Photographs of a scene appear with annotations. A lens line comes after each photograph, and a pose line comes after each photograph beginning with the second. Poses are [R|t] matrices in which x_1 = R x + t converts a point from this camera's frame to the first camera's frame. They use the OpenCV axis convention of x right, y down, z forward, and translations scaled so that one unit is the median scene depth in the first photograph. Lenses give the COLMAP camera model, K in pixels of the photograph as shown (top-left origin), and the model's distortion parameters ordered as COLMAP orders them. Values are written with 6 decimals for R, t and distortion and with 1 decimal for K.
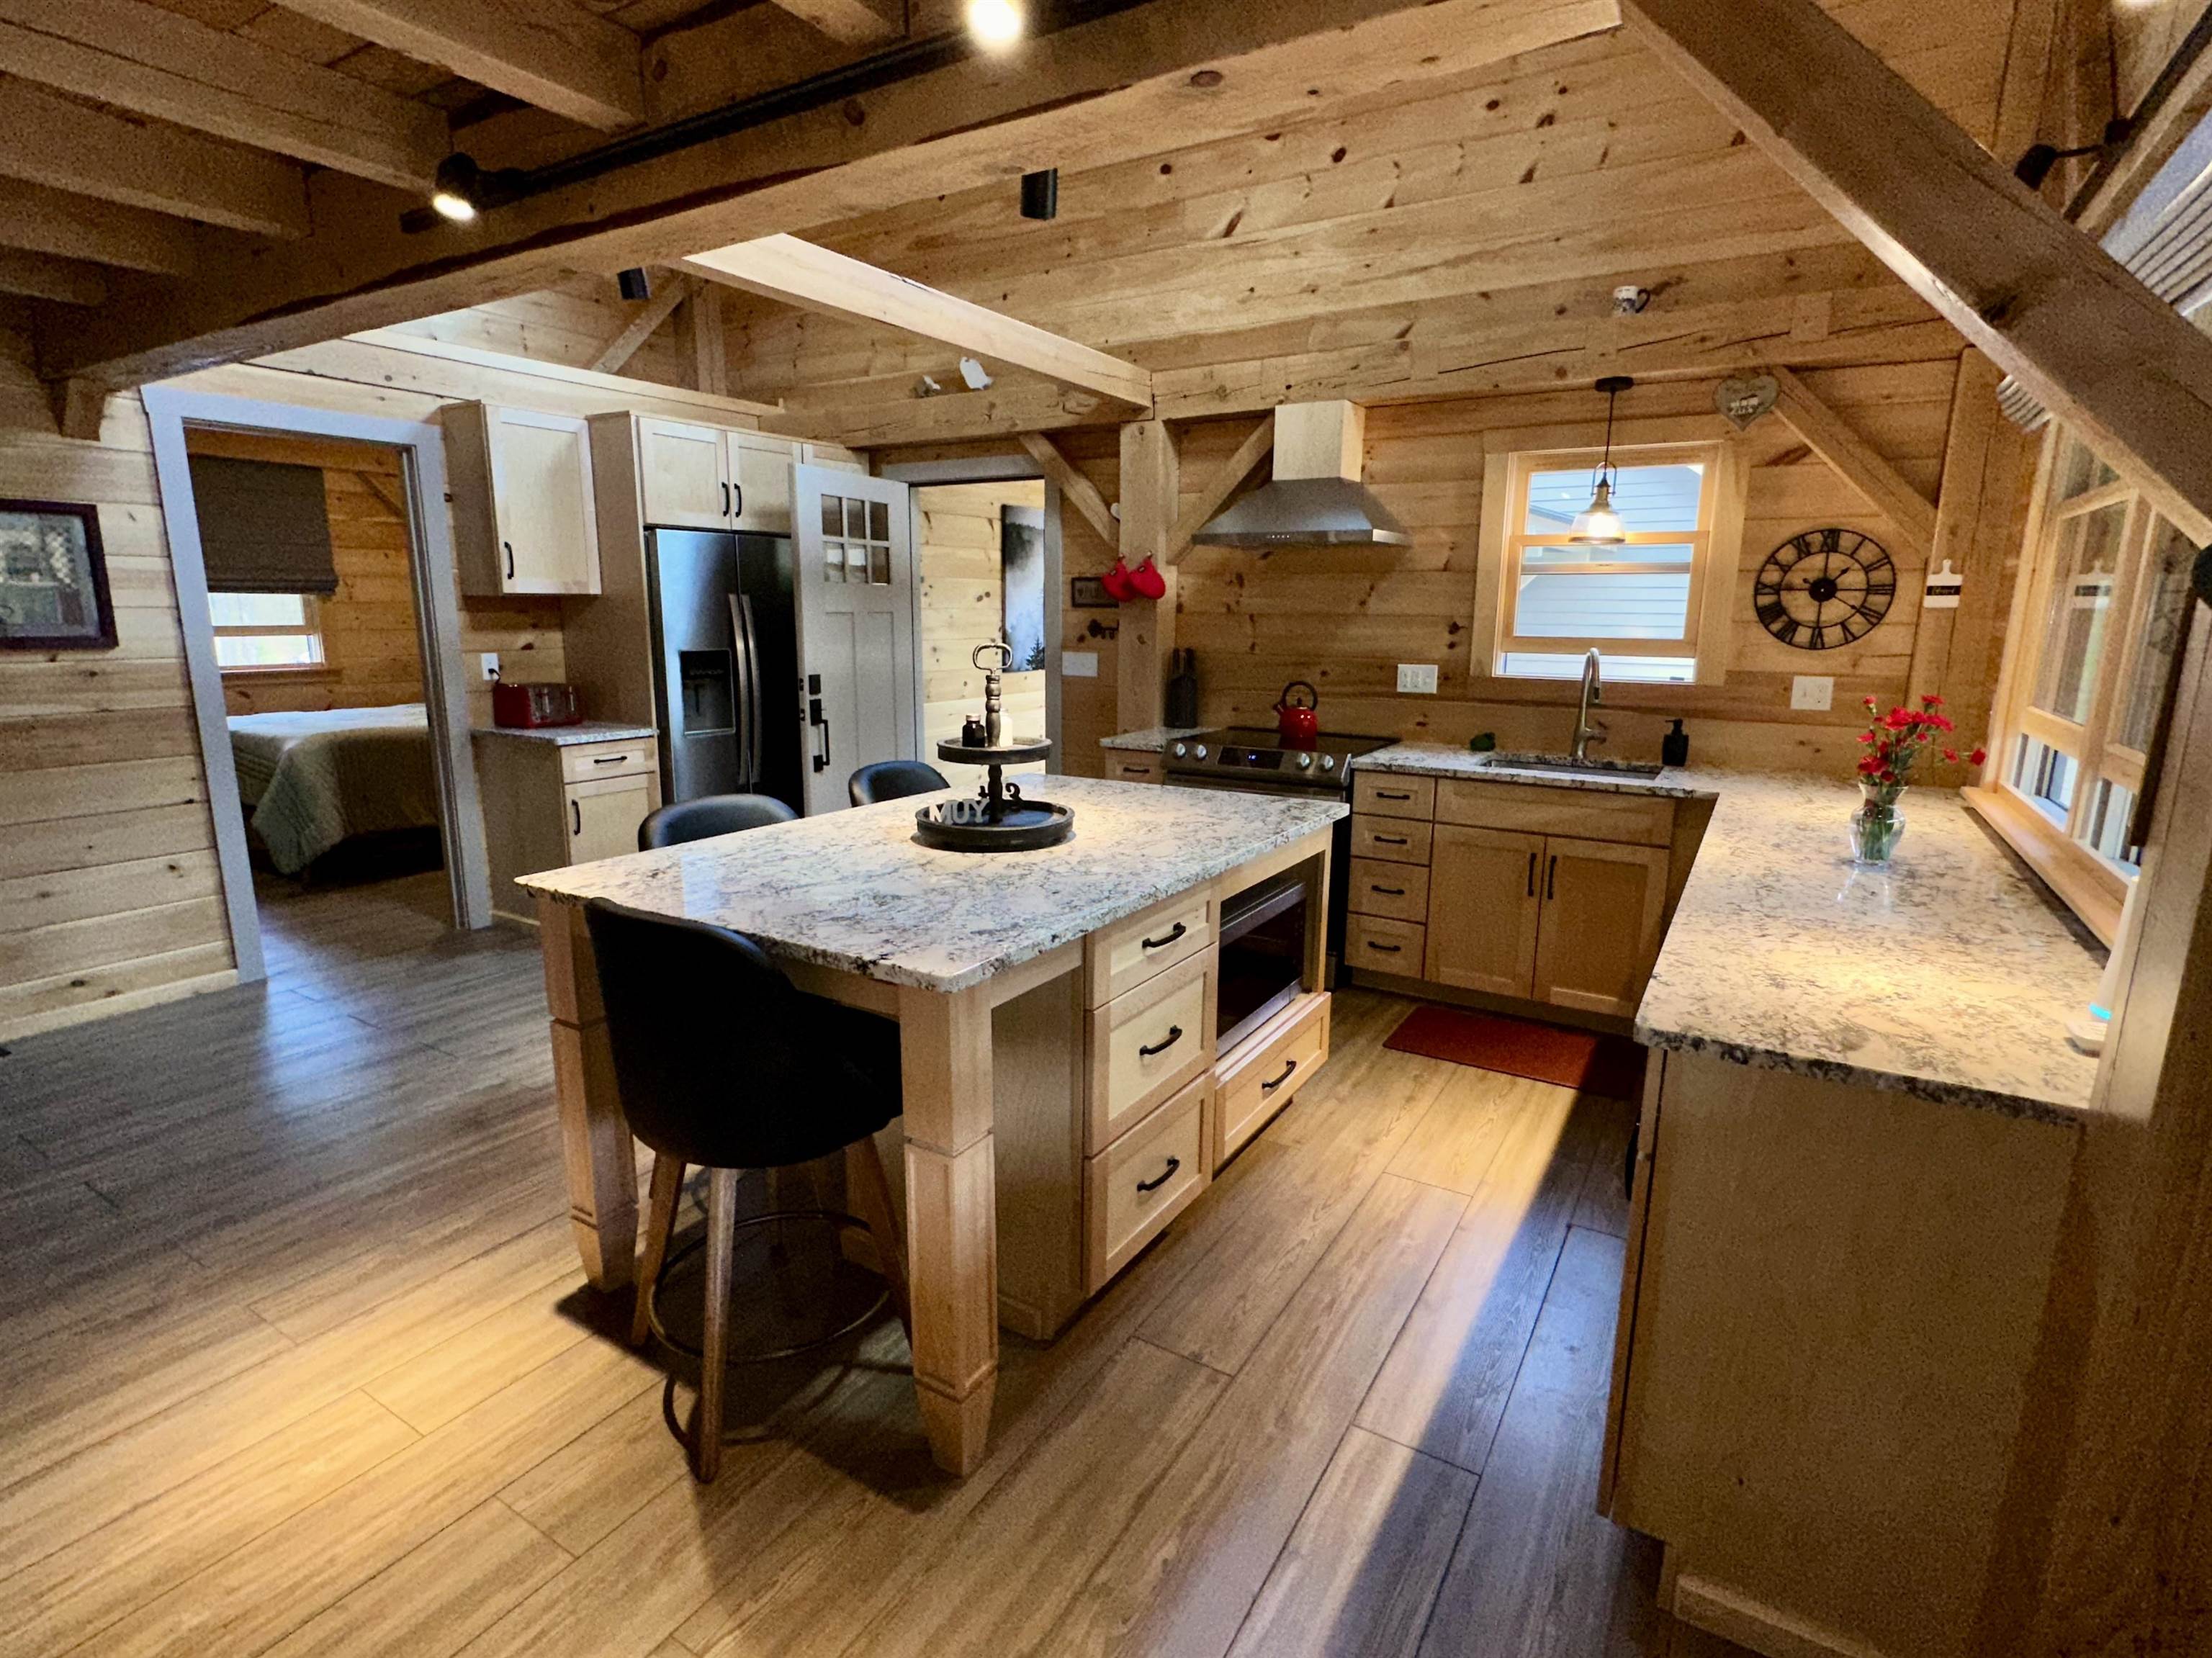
lens RADIAL K [[1090.3, 0, 1106.0], [0, 1090.3, 829.0], [0, 0, 1]] dist [-0.003187, -0.000527]
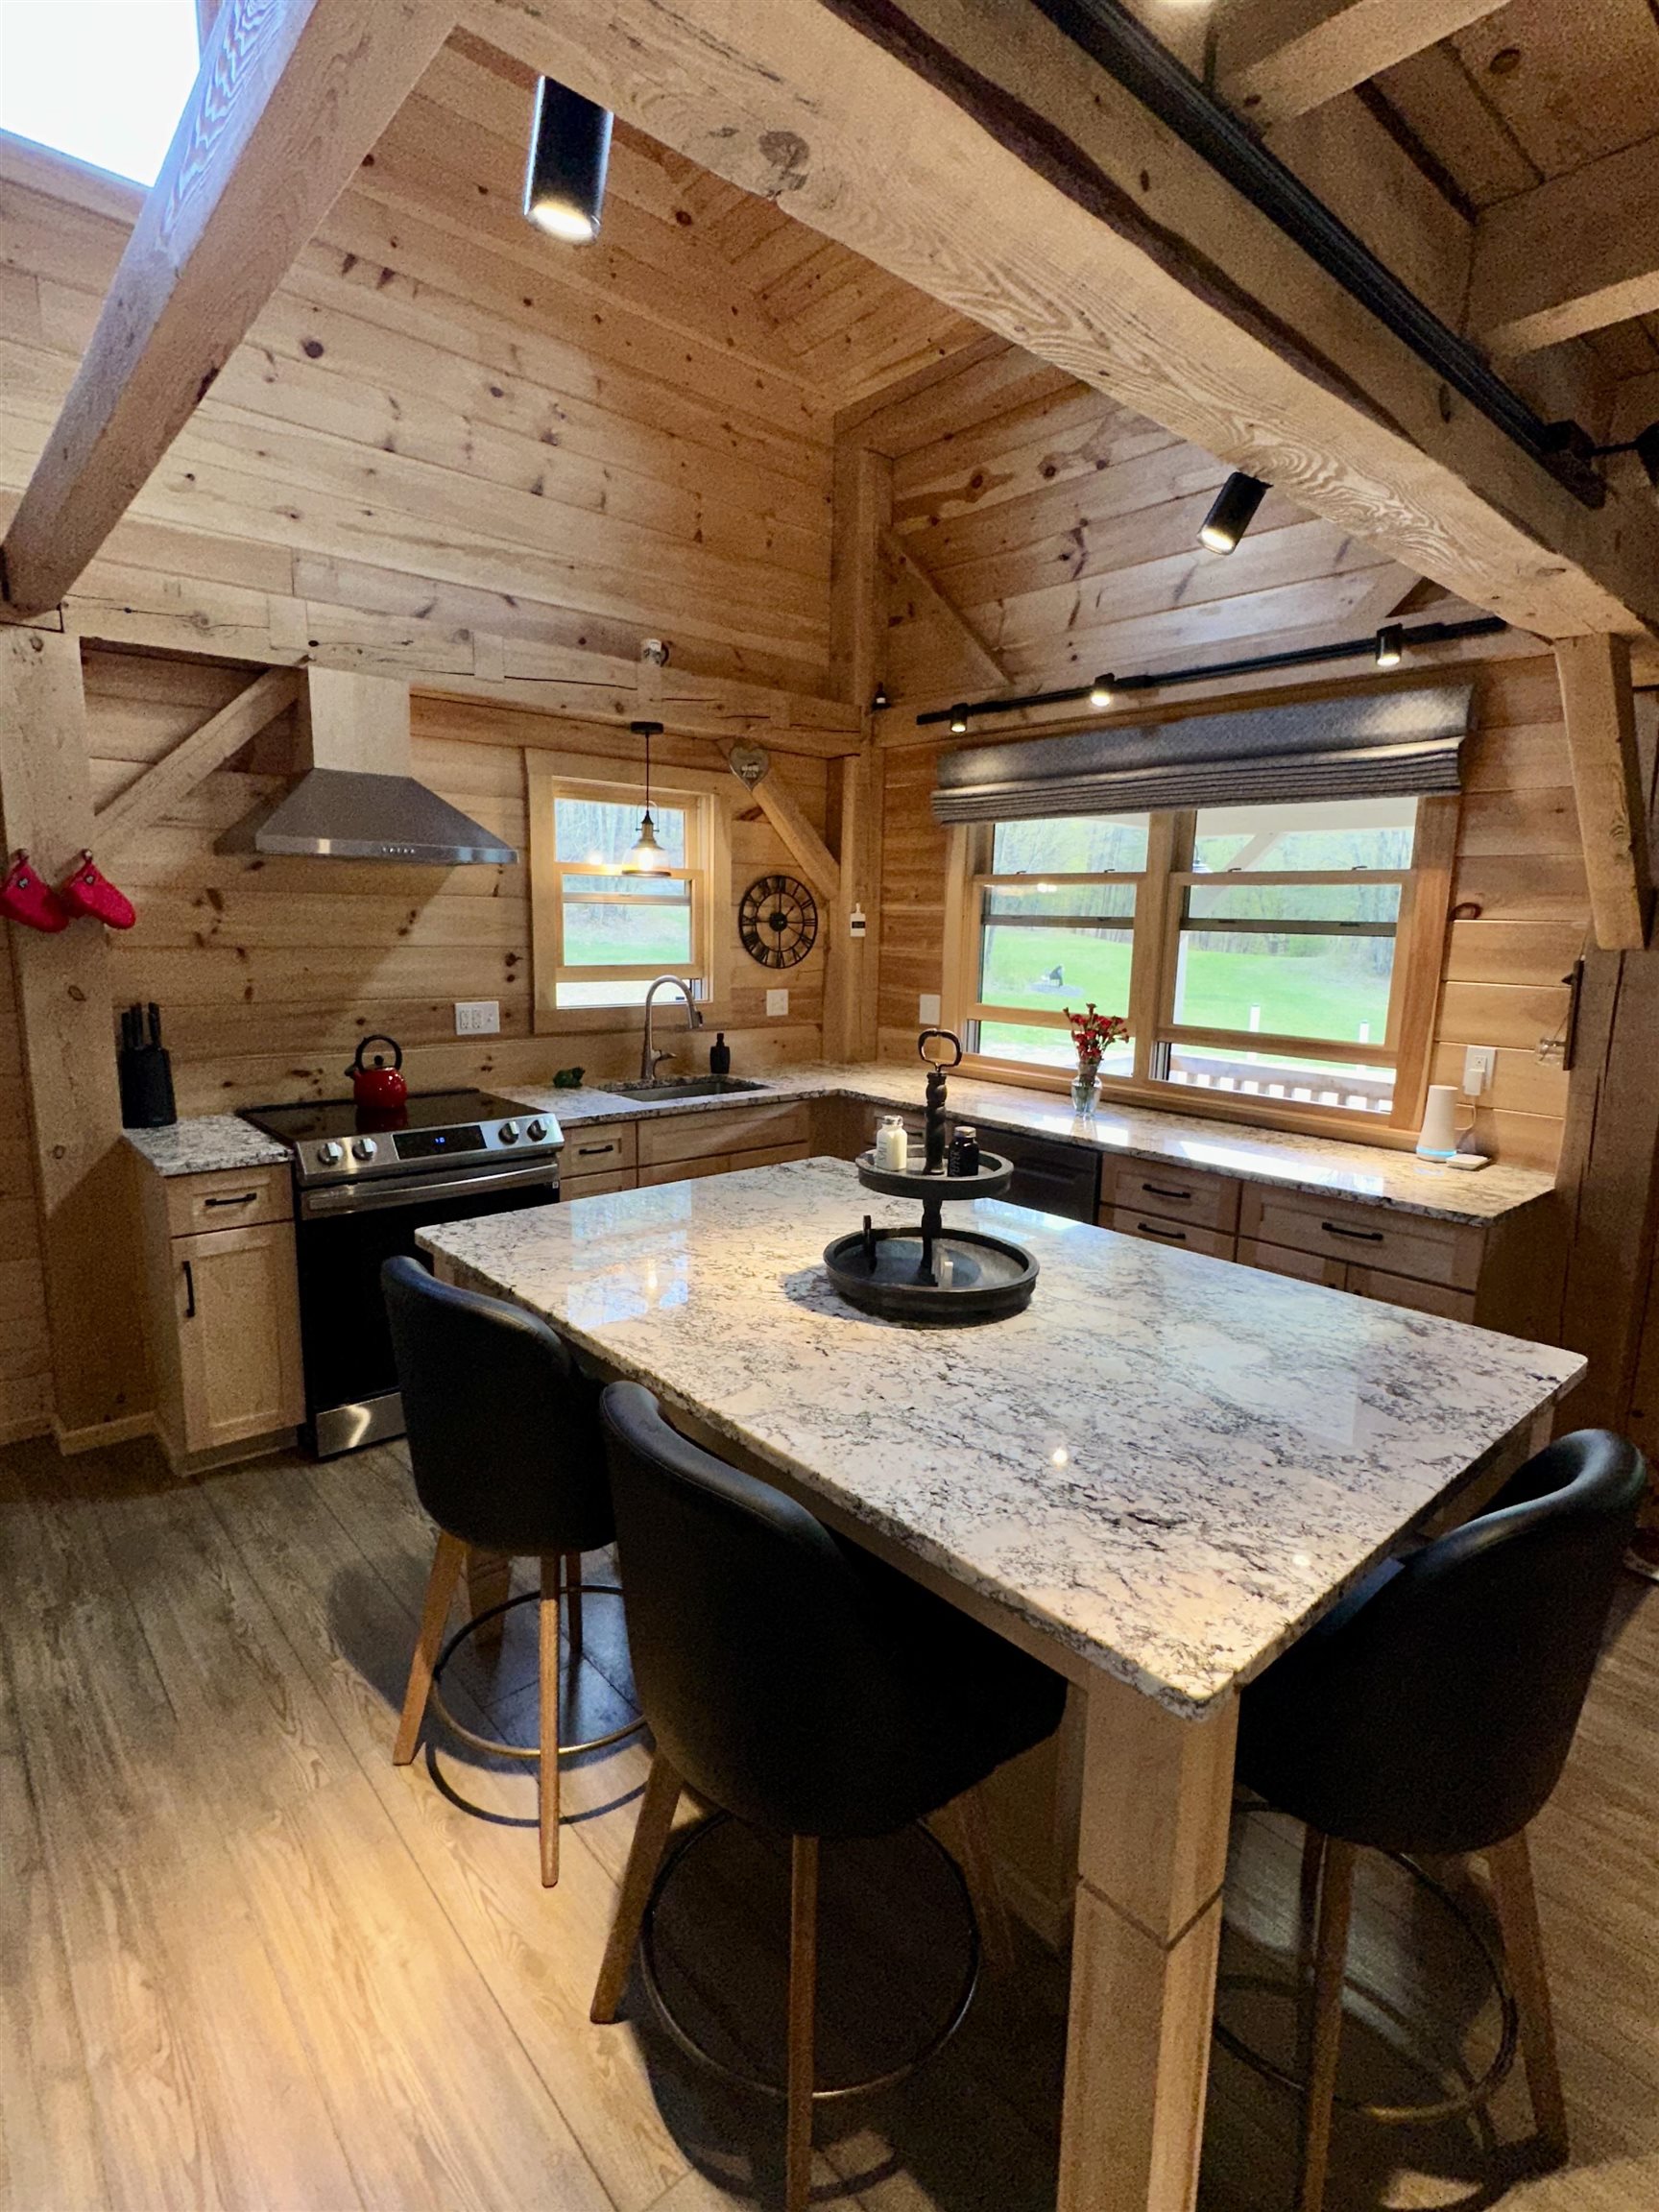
lens RADIAL K [[1077.6, 0, 829.5], [0, 1077.6, 1106.0], [0, 0, 1]] dist [-0.003842, -0.000362]
pose [[0.296331, -0.166083, 0.940534, -0.524095], [0.173302, 0.977767, 0.118056, -0.140670], [-0.939231, 0.128013, 0.318525, 0.541532]]
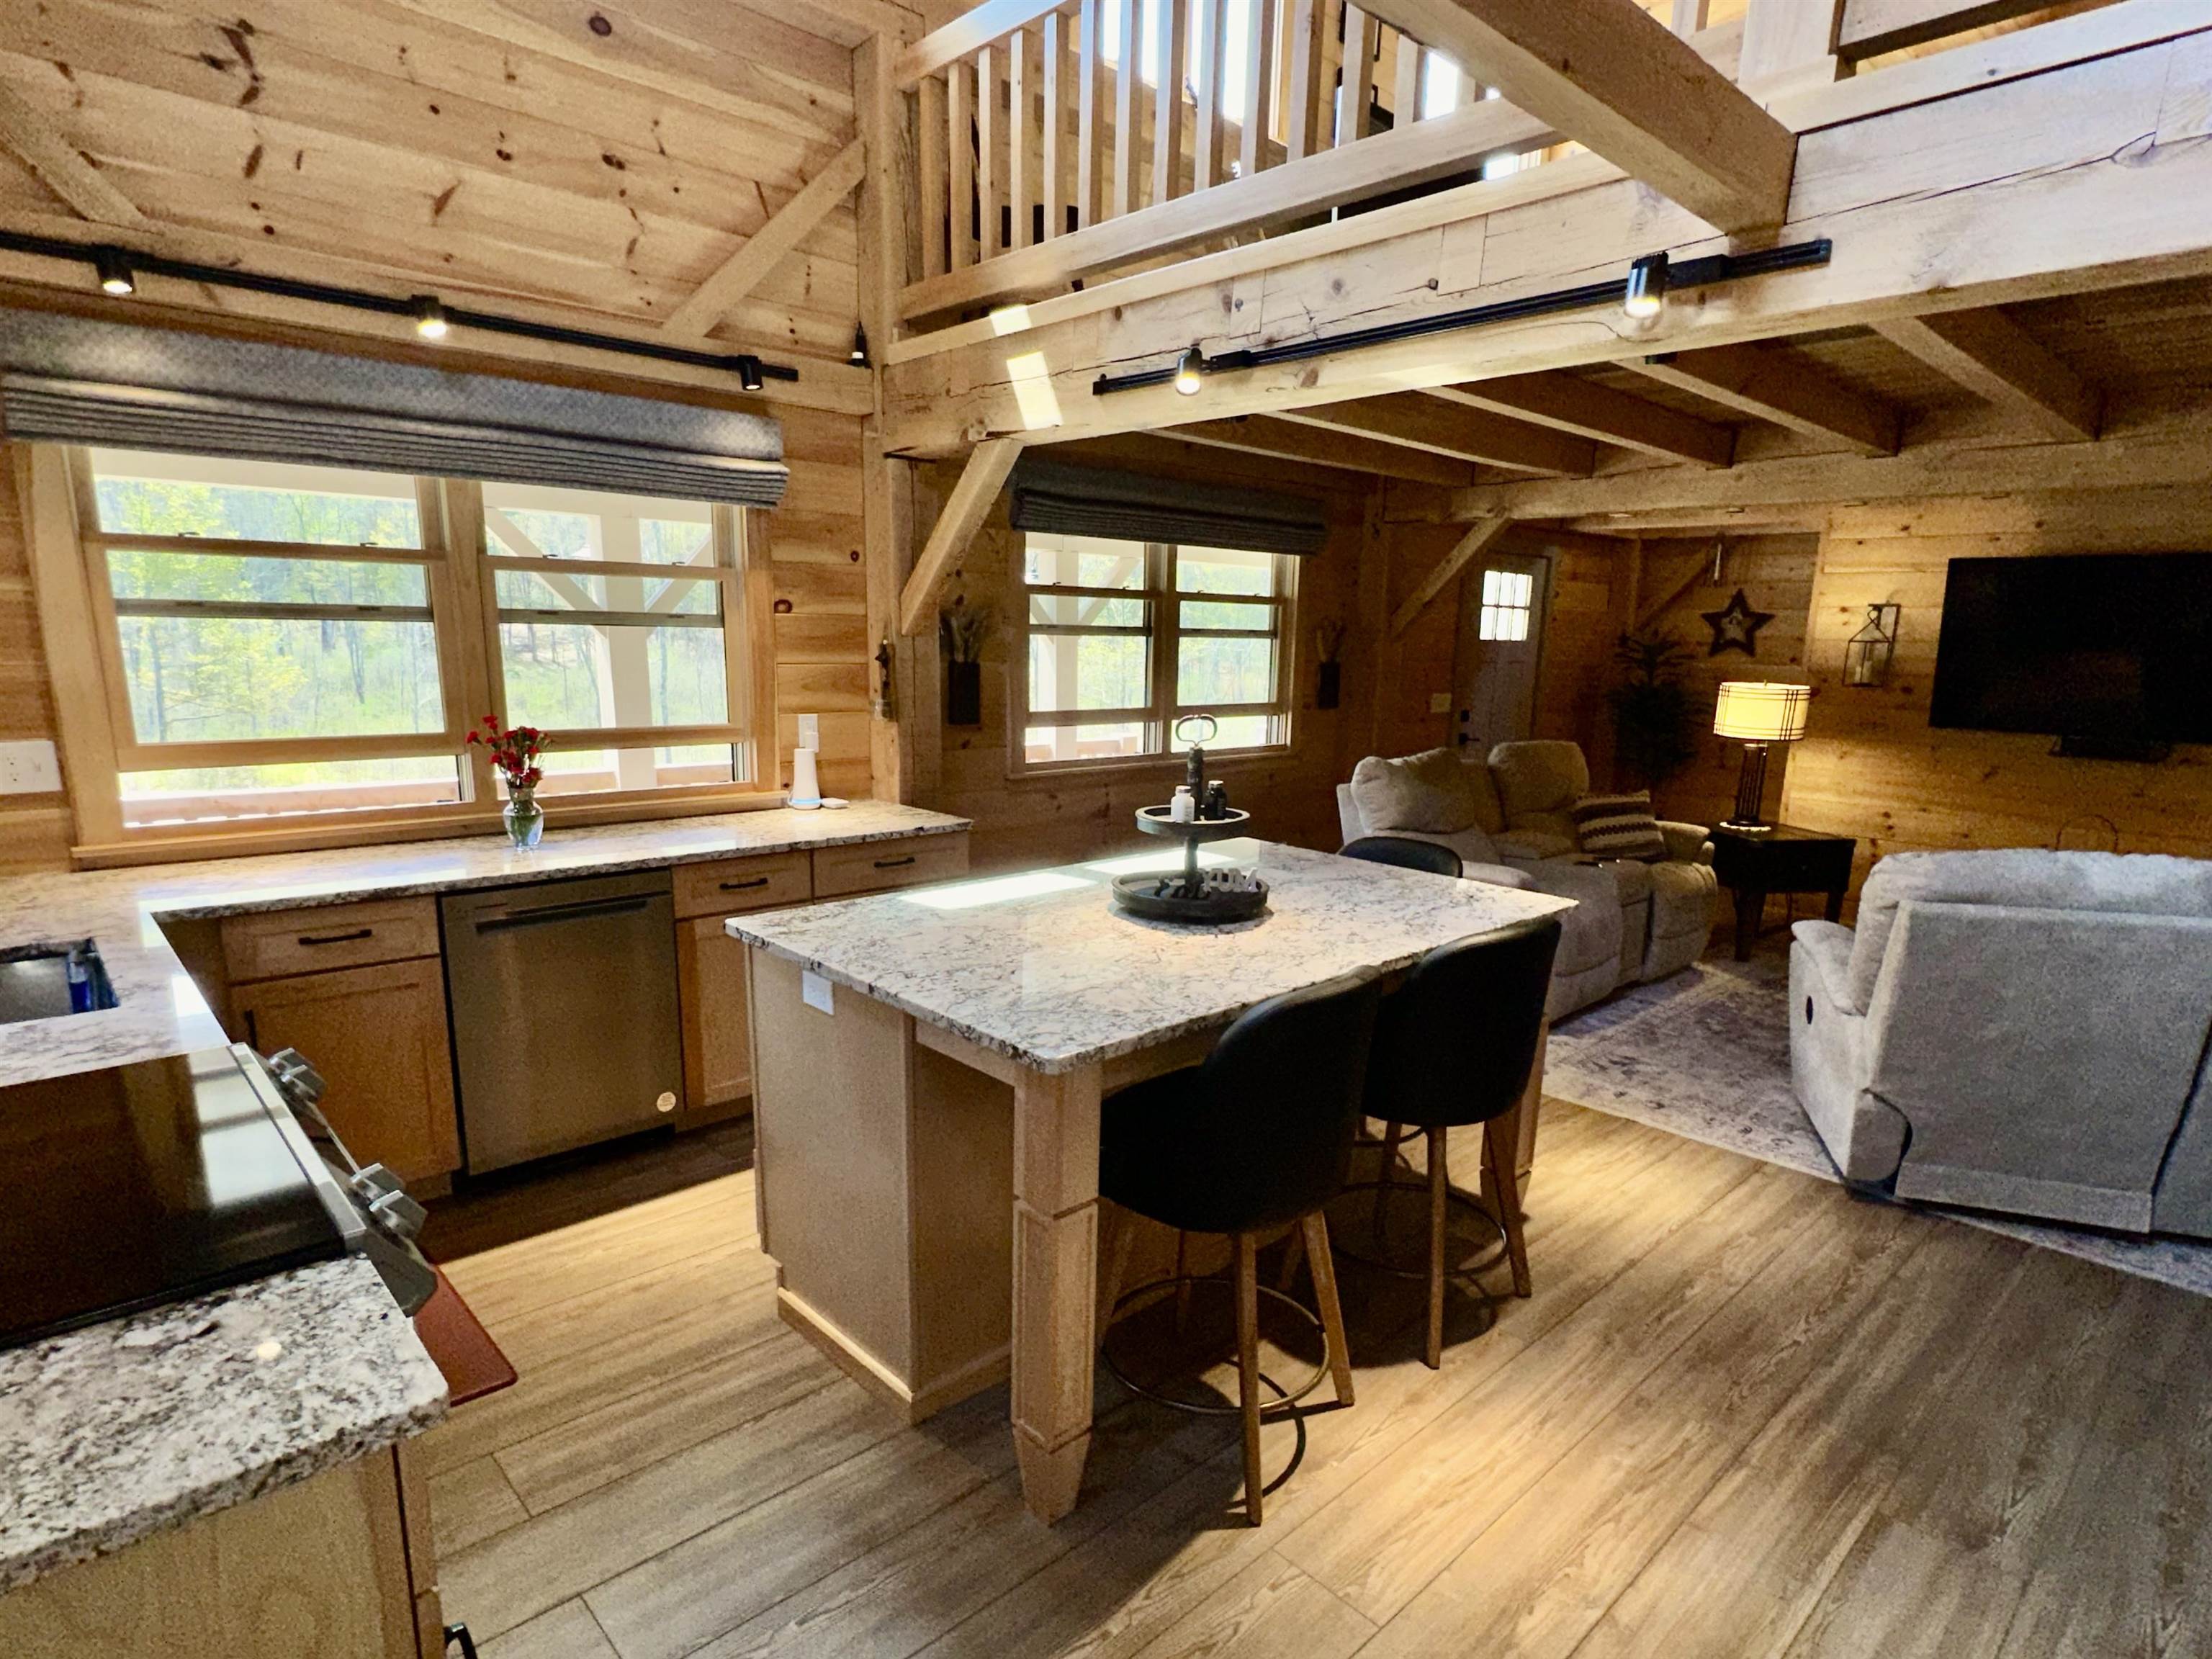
lens RADIAL K [[1213.5, 0, 1110.5], [0, 1213.5, 908.0], [0, 0, 1]] dist [-0.000868, -0.000945]
pose [[-0.964419, -0.088017, 0.249298, -0.204019], [0.023396, 0.910844, 0.412087, -0.304059], [-0.263342, 0.403257, -0.876376, 1.334166]]
